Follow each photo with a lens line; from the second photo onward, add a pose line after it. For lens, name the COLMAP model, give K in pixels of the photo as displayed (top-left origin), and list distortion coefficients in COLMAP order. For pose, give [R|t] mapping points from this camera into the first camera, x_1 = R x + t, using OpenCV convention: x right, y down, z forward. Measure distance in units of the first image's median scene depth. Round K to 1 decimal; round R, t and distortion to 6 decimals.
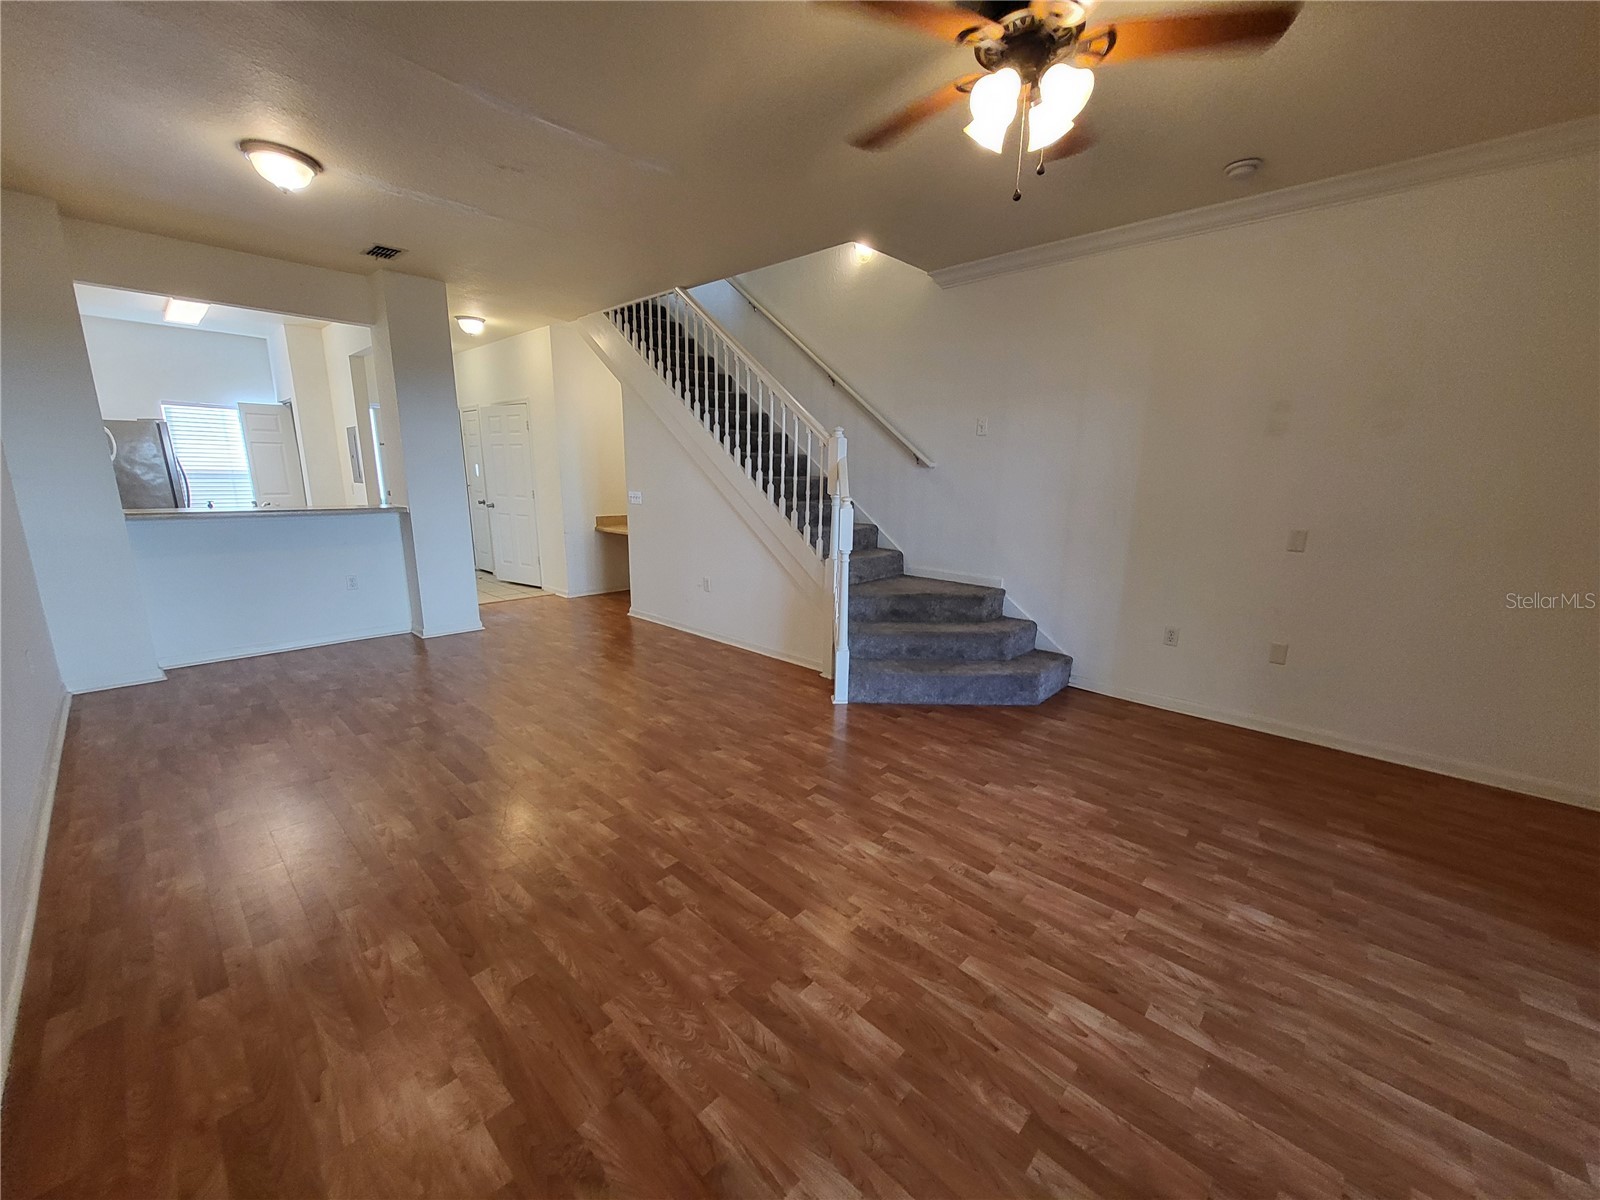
lens RADIAL K [[625.5, 0, 806.4], [0, 625.5, 610.1], [0, 0, 1]] dist [0.001933, -0.000032]
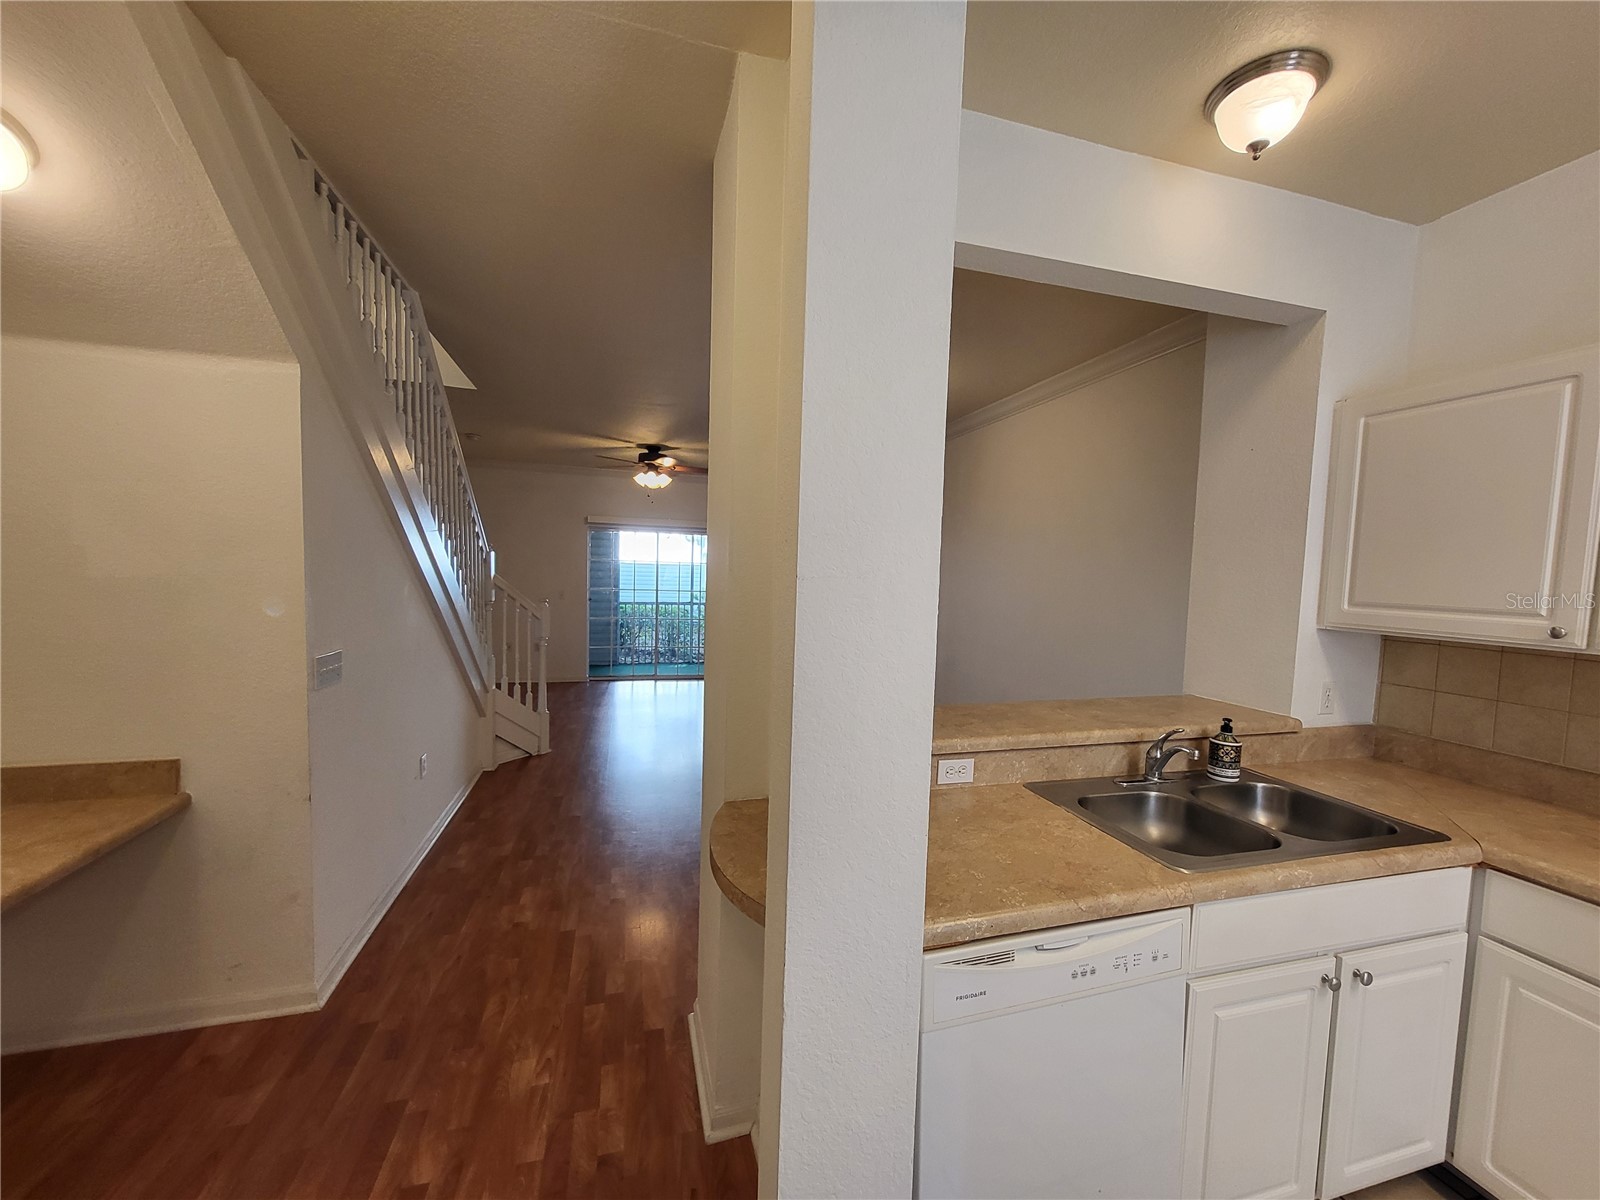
lens RADIAL K [[625.5, 0, 806.4], [0, 625.5, 610.1], [0, 0, 1]] dist [0.001933, -0.000032]
pose [[-0.857155, -0.071776, 0.510033, -0.630146], [0.066863, 0.966357, 0.248362, -0.255607], [-0.510701, 0.246987, -0.823518, 1.012880]]
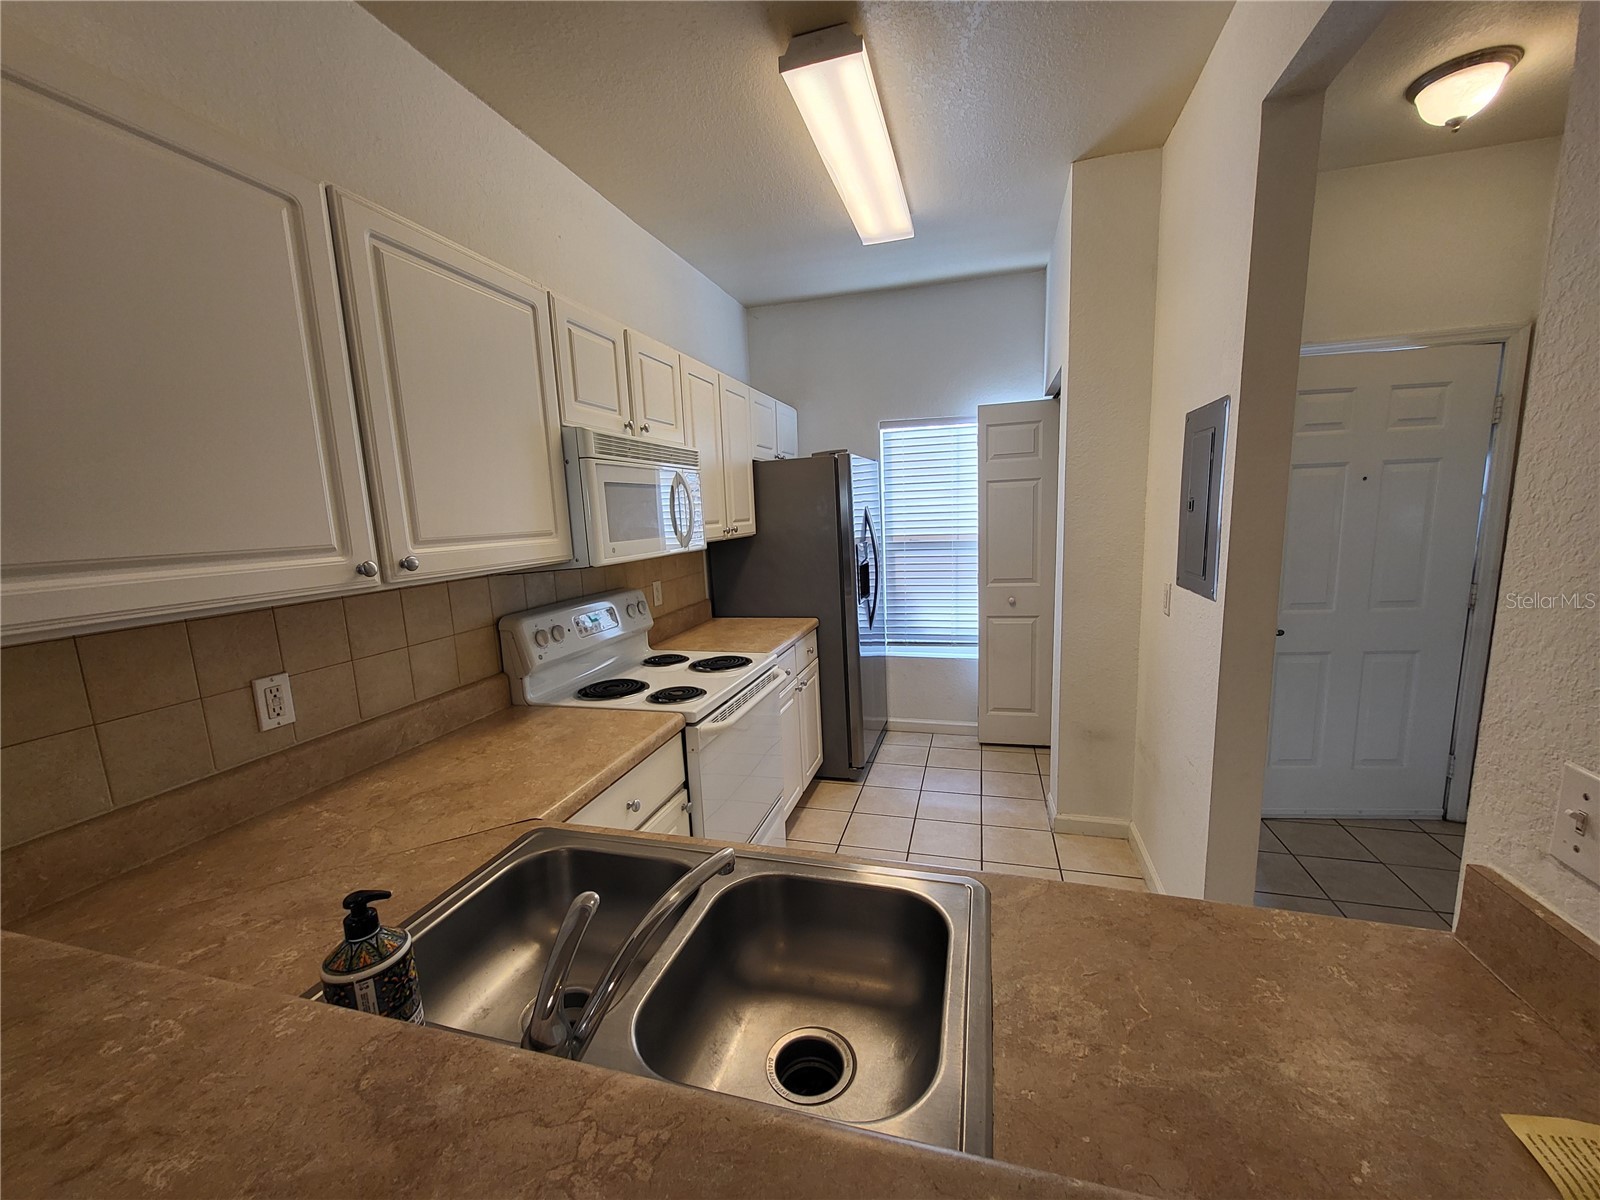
lens RADIAL K [[625.5, 0, 806.4], [0, 625.5, 610.1], [0, 0, 1]] dist [0.001933, -0.000032]
pose [[0.459726, 0.110434, -0.881167, -0.532104], [-0.141484, 0.988672, 0.050092, -0.182866], [0.876718, 0.101642, 0.470143, 0.694221]]
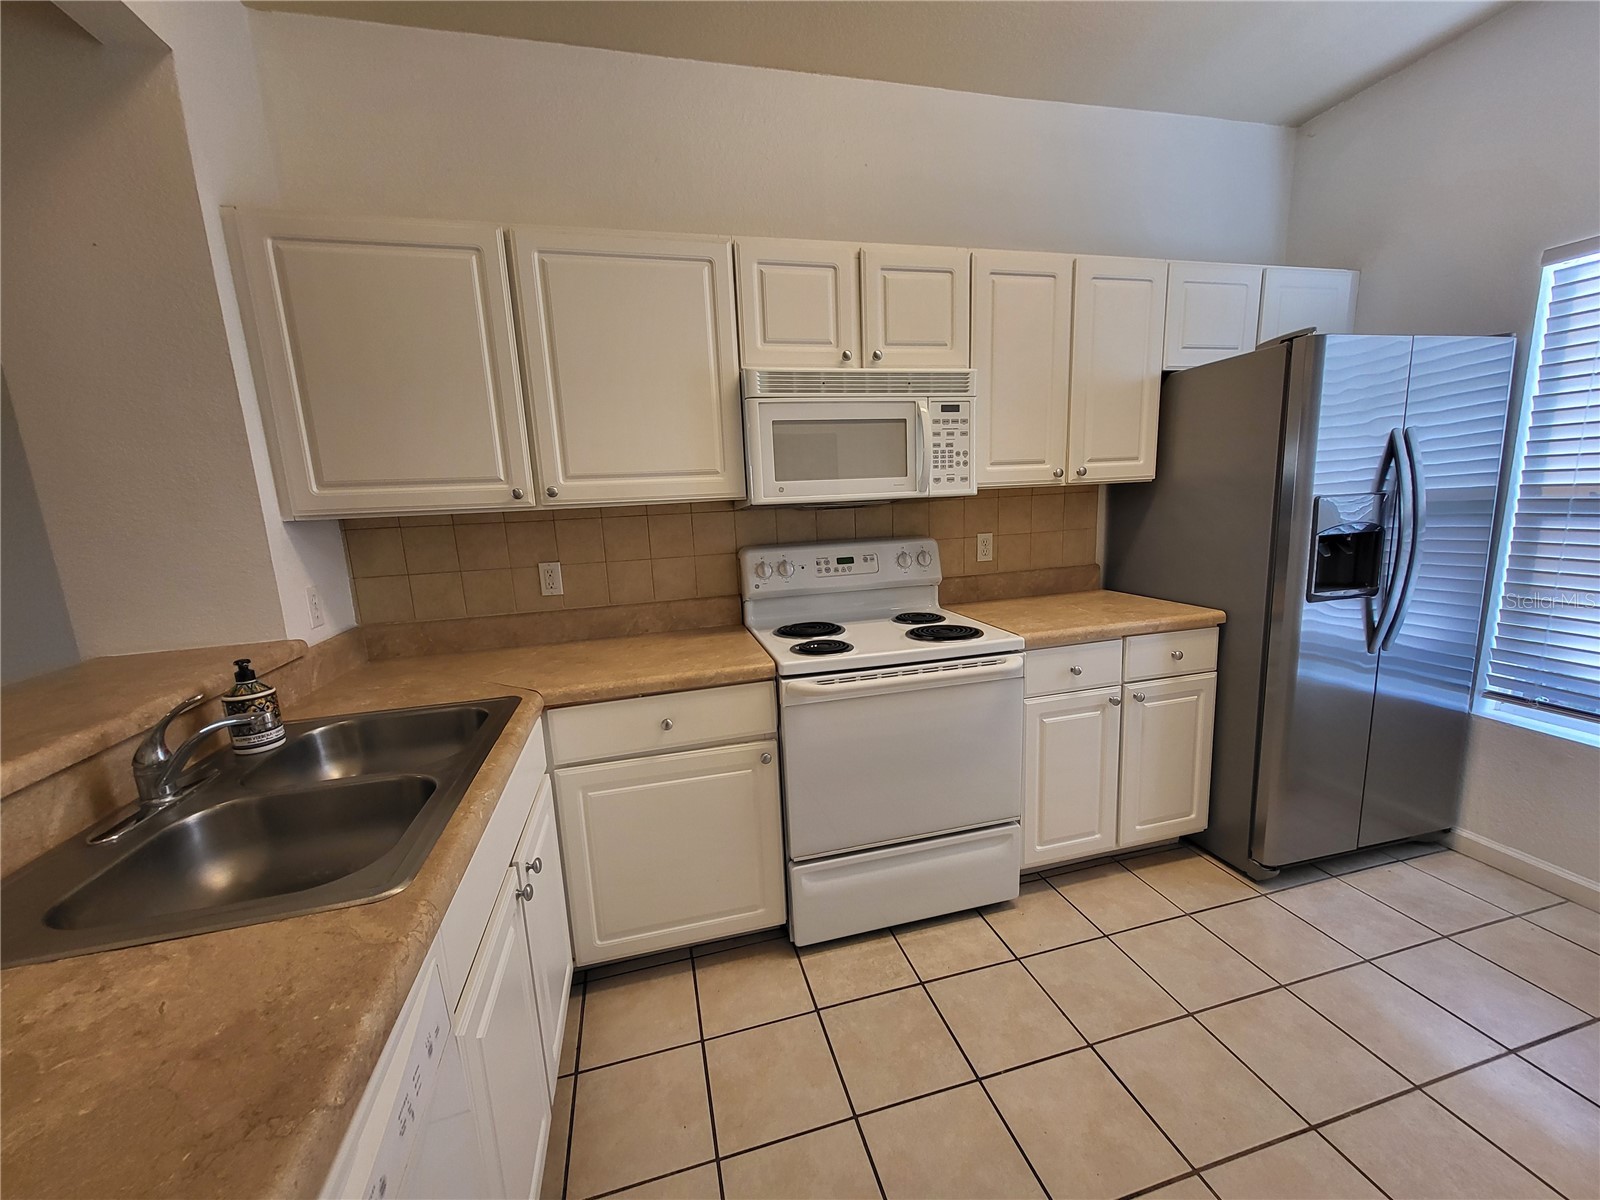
lens RADIAL K [[625.5, 0, 806.4], [0, 625.5, 610.1], [0, 0, 1]] dist [0.001933, -0.000032]
pose [[-0.531685, 0.165862, -0.830543, -0.587761], [-0.141479, 0.949464, 0.280181, -0.213513], [0.835042, 0.266472, -0.481350, 0.916506]]
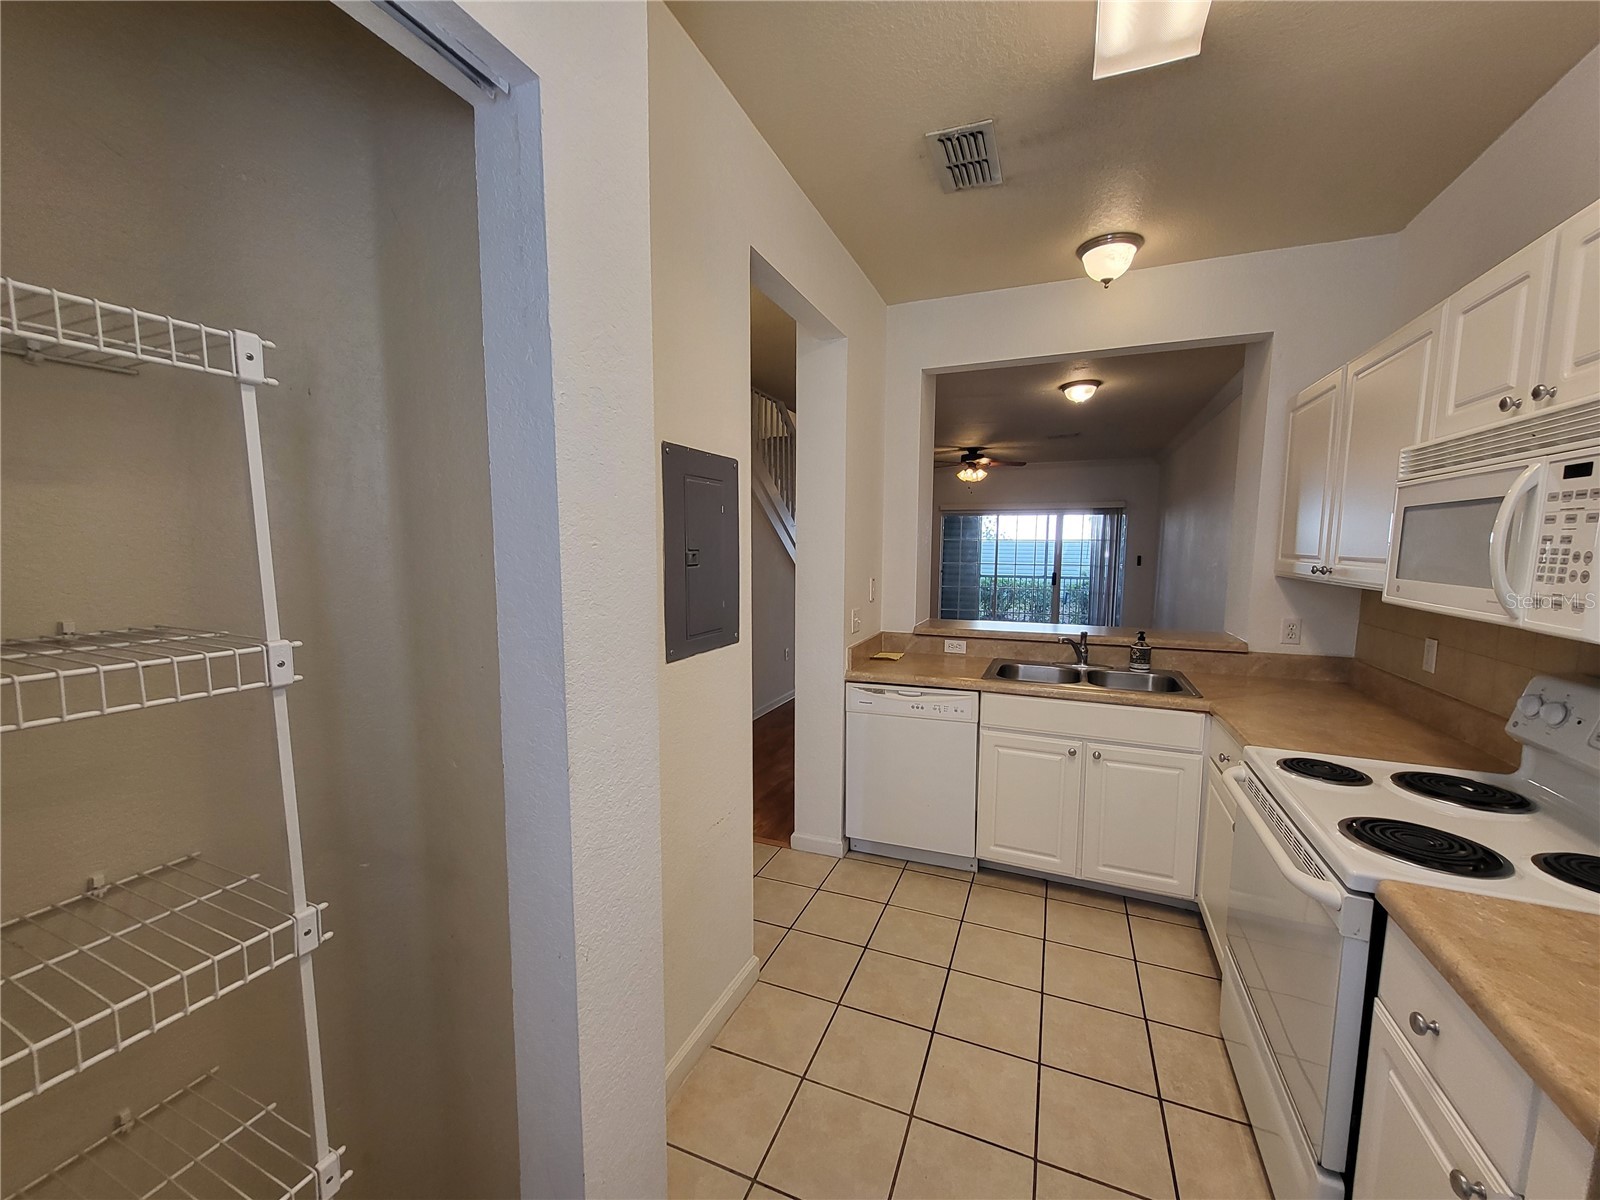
lens RADIAL K [[625.5, 0, 806.4], [0, 625.5, 610.1], [0, 0, 1]] dist [0.001933, -0.000032]
pose [[-0.353621, -0.113866, 0.928432, -0.981697], [0.187874, 0.963690, 0.189748, -0.264614], [-0.916327, 0.241527, -0.319389, 1.040693]]
